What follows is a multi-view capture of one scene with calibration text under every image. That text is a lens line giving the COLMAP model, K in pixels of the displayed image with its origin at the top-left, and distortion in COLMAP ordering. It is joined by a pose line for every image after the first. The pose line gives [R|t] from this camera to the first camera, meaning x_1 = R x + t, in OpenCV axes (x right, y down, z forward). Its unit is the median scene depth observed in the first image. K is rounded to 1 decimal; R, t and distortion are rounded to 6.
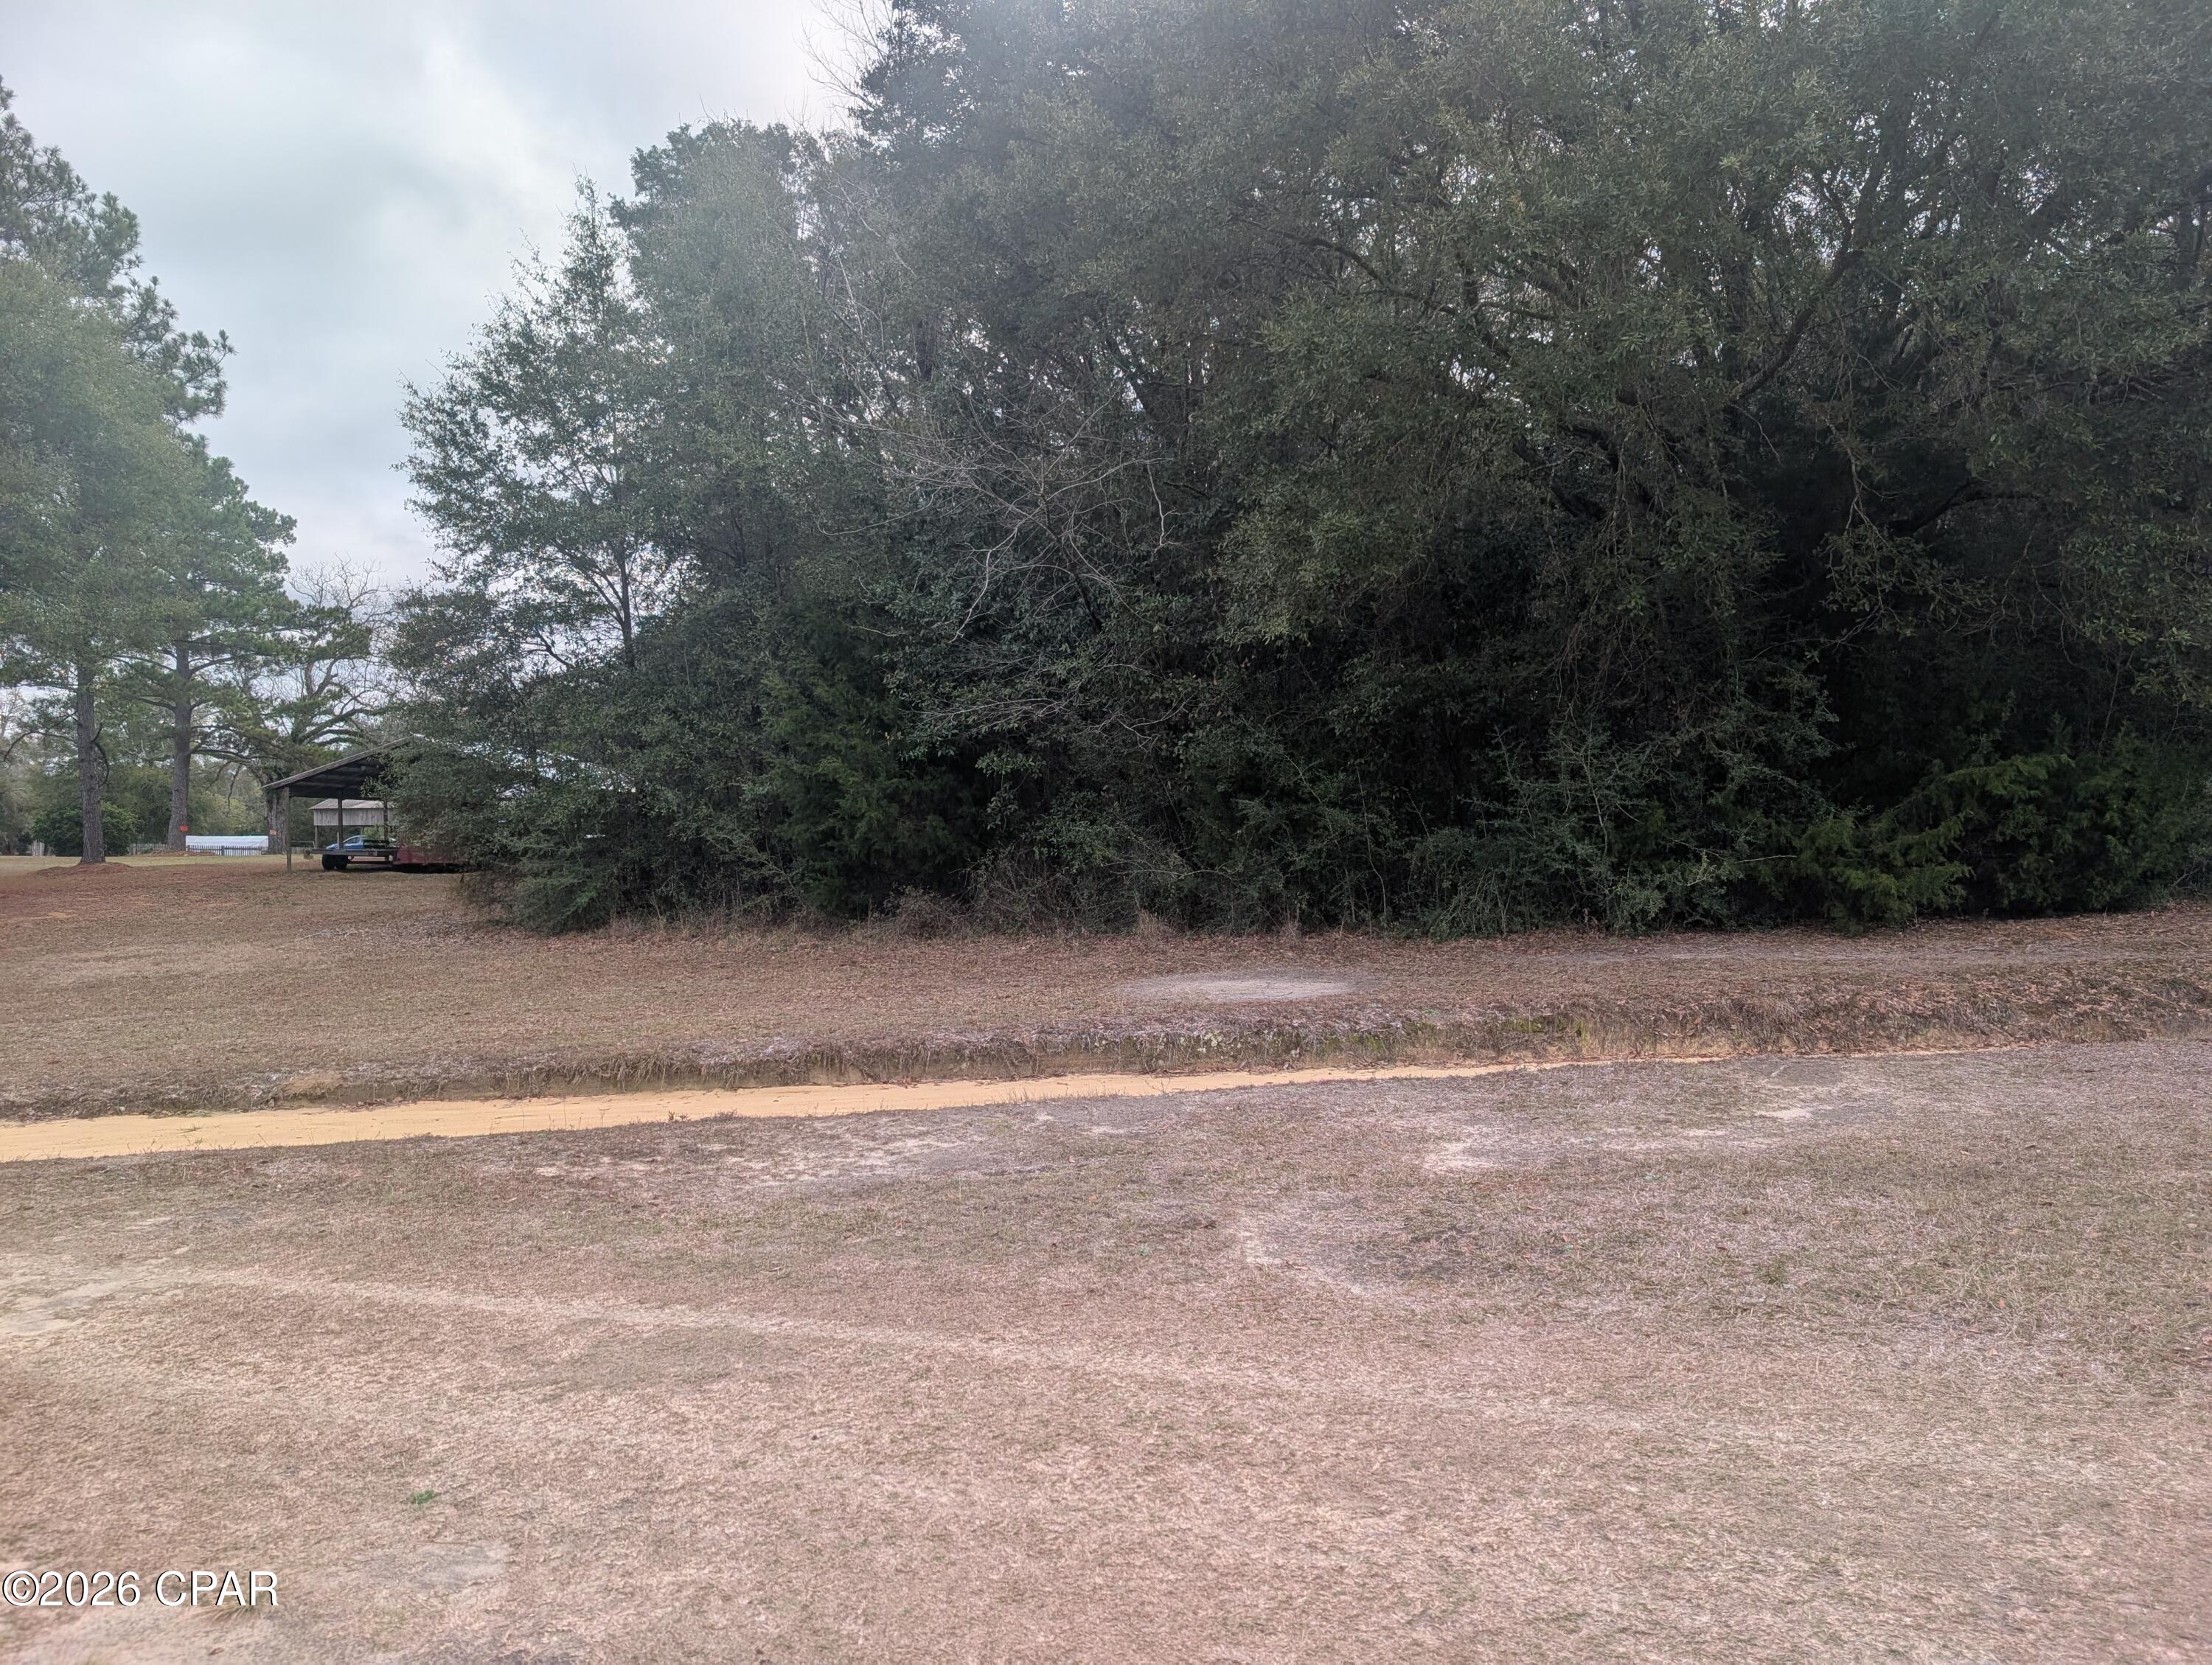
lens RADIAL K [[1577.8, 0, 1107.9], [0, 1577.8, 830.3], [0, 0, 1]] dist [0.000878, -0.007576]
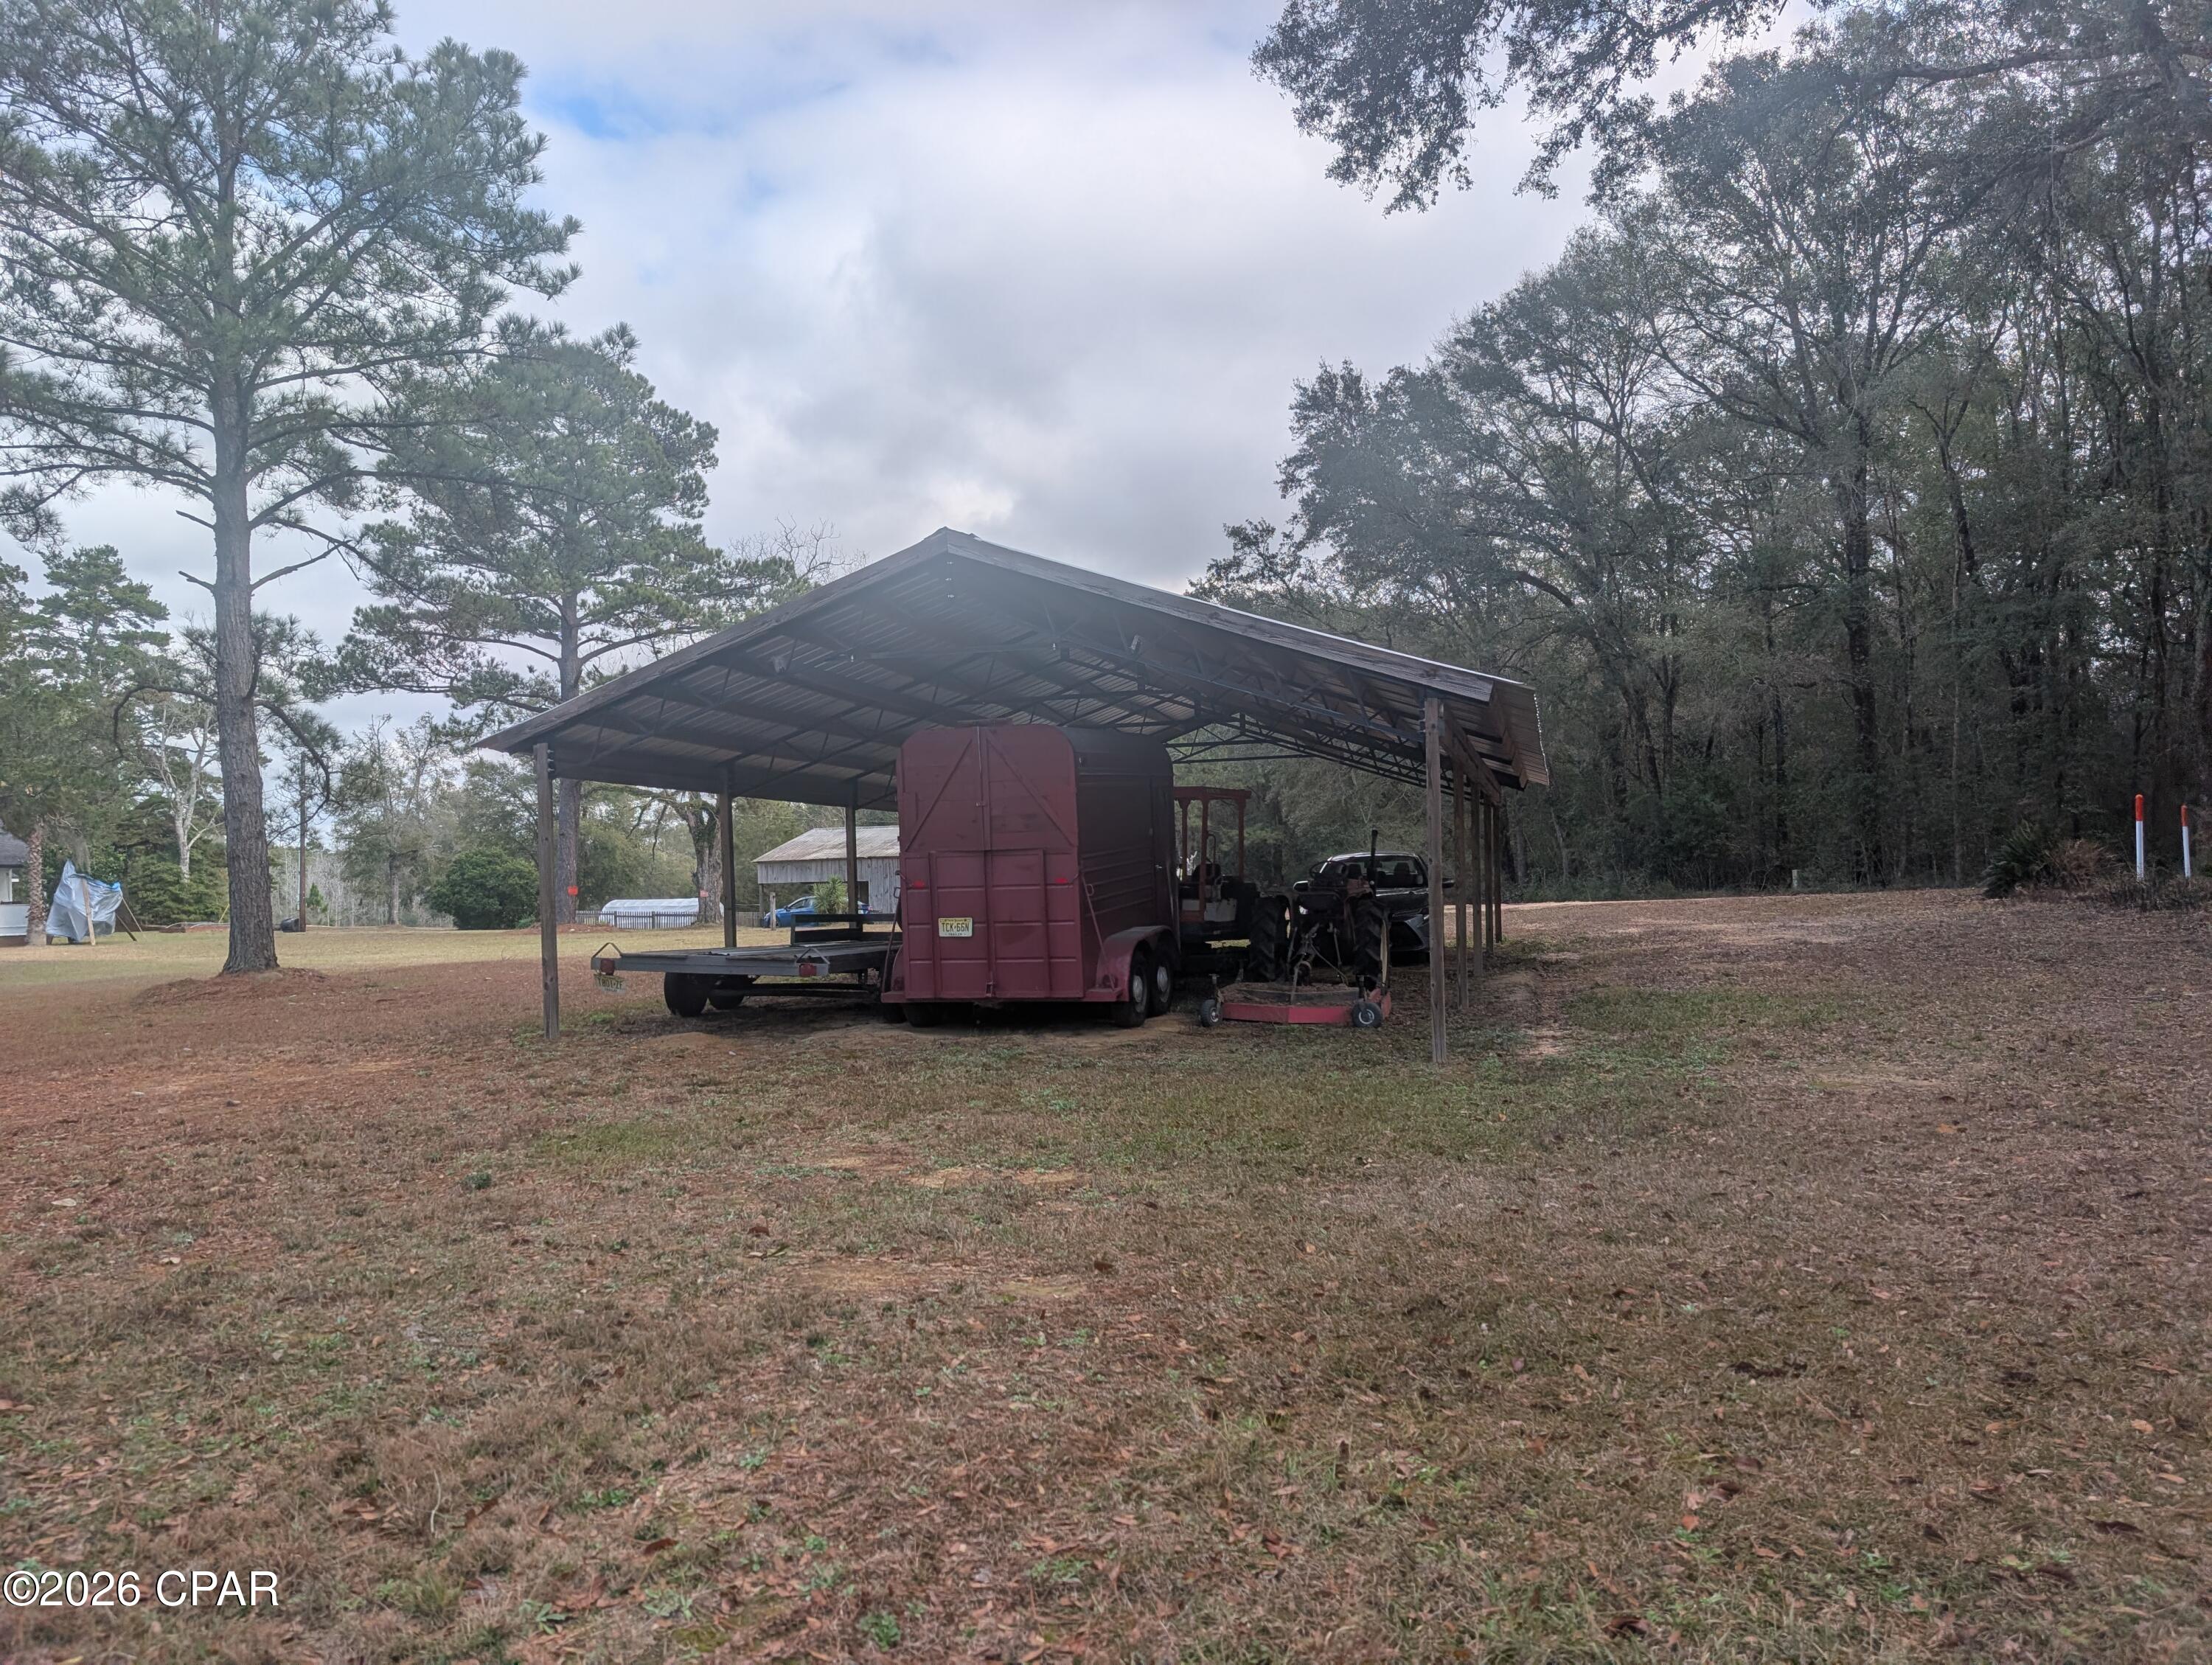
lens RADIAL K [[1577.8, 0, 1105.5], [0, 1577.8, 833.8], [0, 0, 1]] dist [0.000878, -0.007576]
pose [[0.965908, -0.022567, -0.257901, -0.180818], [0.014500, 0.999346, -0.033136, 0.000395], [0.258480, 0.028266, 0.965603, 0.388579]]
